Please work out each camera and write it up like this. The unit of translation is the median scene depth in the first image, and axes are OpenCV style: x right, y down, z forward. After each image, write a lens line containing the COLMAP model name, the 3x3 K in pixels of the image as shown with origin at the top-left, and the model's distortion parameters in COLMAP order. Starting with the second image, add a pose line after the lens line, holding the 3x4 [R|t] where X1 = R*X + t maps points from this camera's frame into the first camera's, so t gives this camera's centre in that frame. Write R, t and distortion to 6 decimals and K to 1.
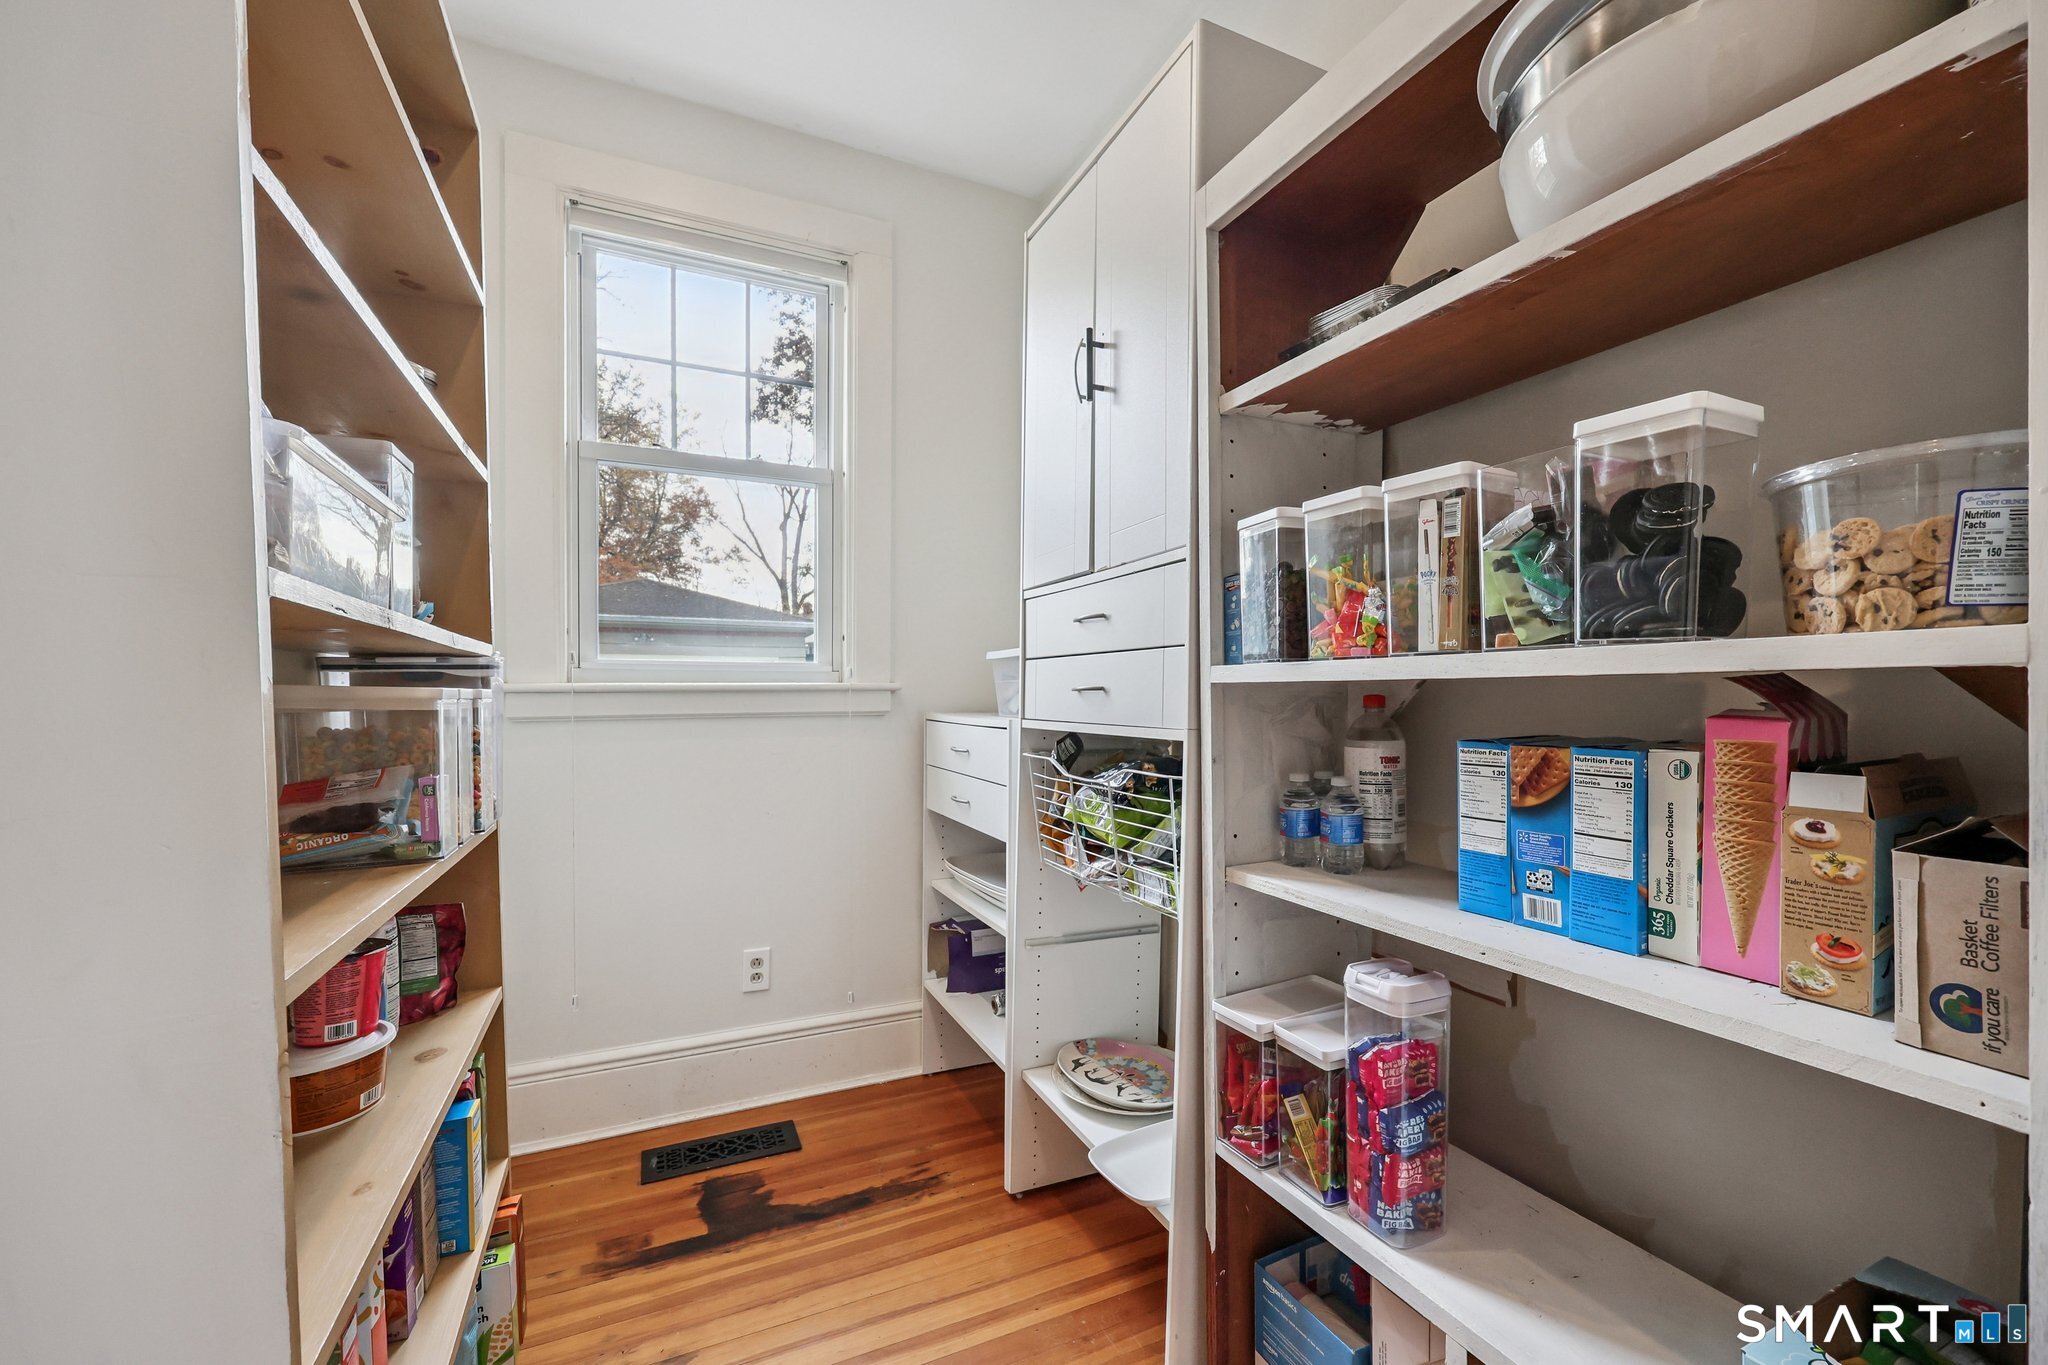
lens RADIAL K [[827.6, 0, 1027.0], [0, 827.6, 728.2], [0, 0, 1]] dist [-0.000134, 0.000020]
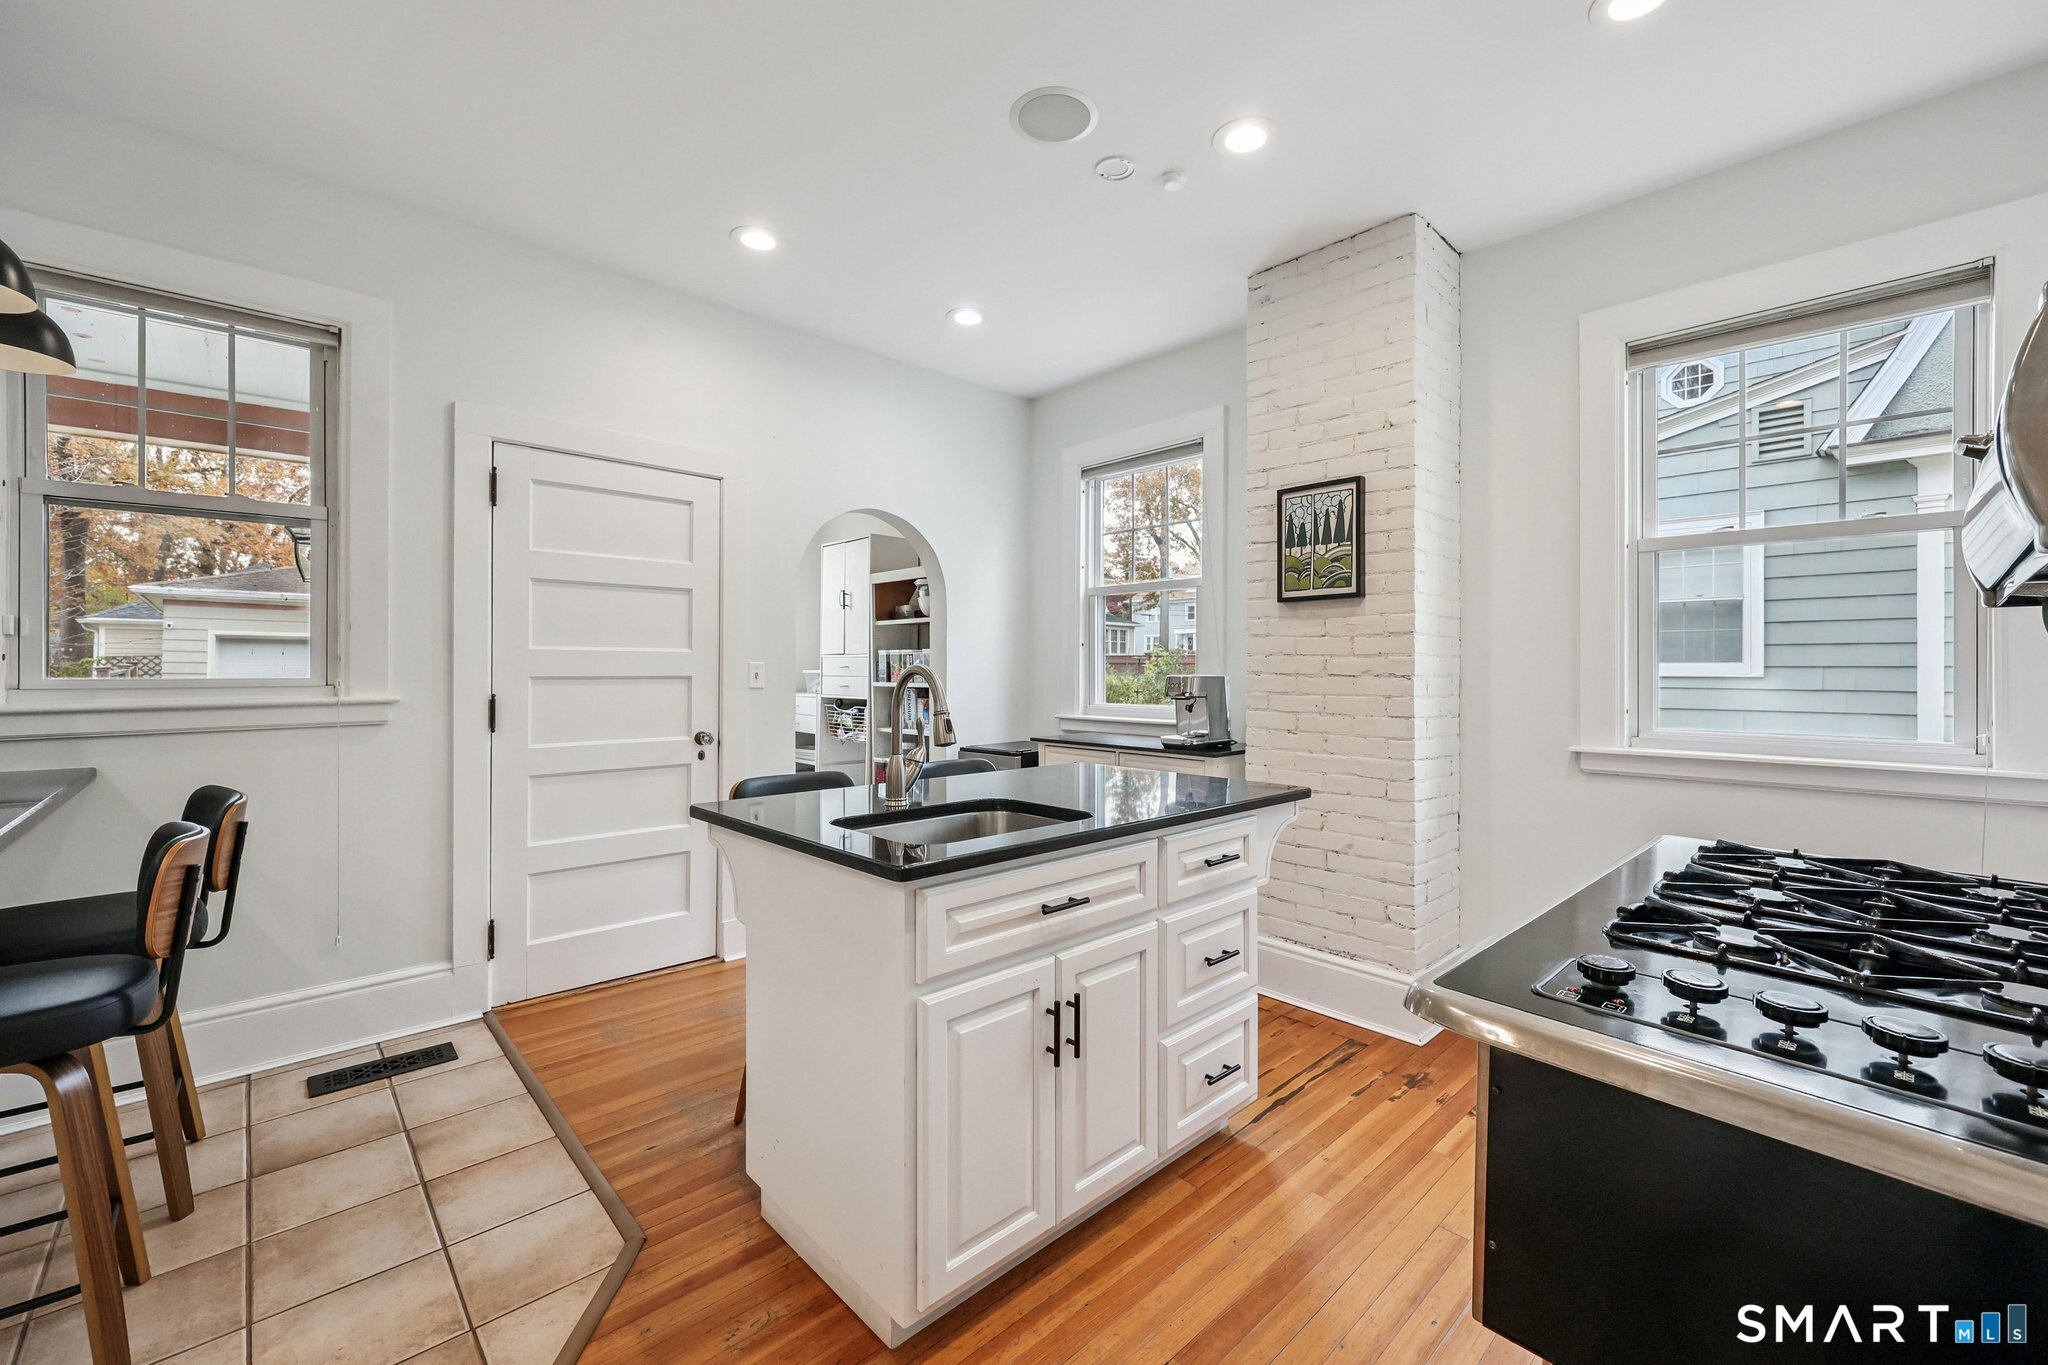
lens RADIAL K [[838.9, 0, 1043.7], [0, 838.9, 672.1], [0, 0, 1]] dist [-0.000194, 0.000143]
pose [[0.946127, -0.008958, 0.323673, -0.343608], [0.019759, 0.999352, -0.030101, 0.023402], [-0.323194, 0.034875, 0.945690, -3.279665]]
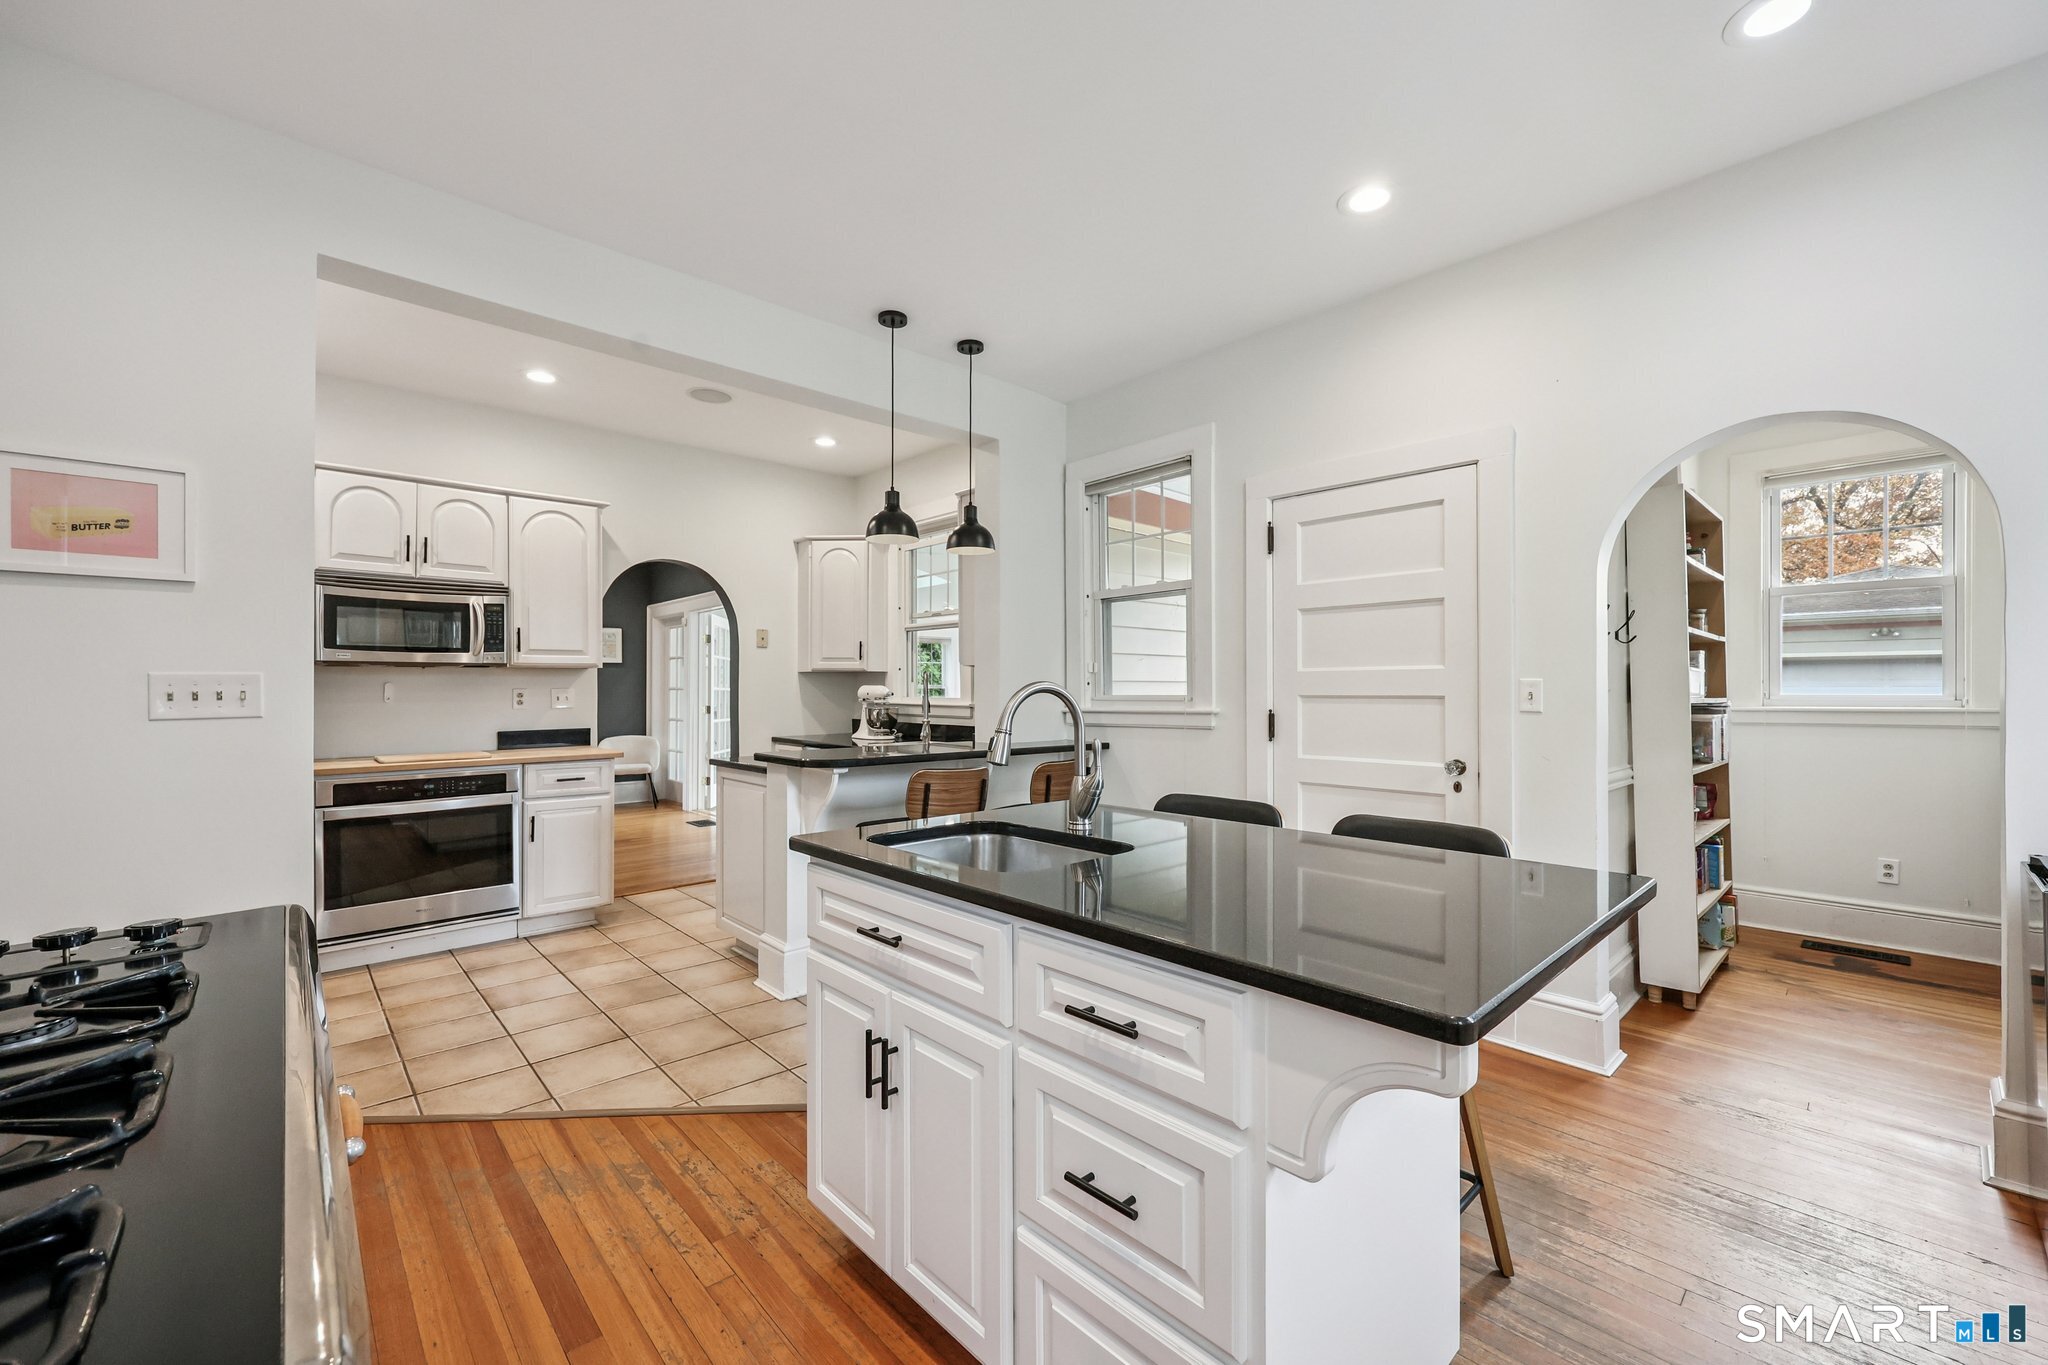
lens RADIAL K [[822.7, 0, 1025.4], [0, 822.7, 691.1], [0, 0, 1]] dist [0.000932, 0.000046]
pose [[0.300899, -0.011402, -0.953588, 1.355808], [-0.030941, 0.999285, -0.021712, 0.007252], [0.953154, 0.036038, 0.300331, -2.197067]]
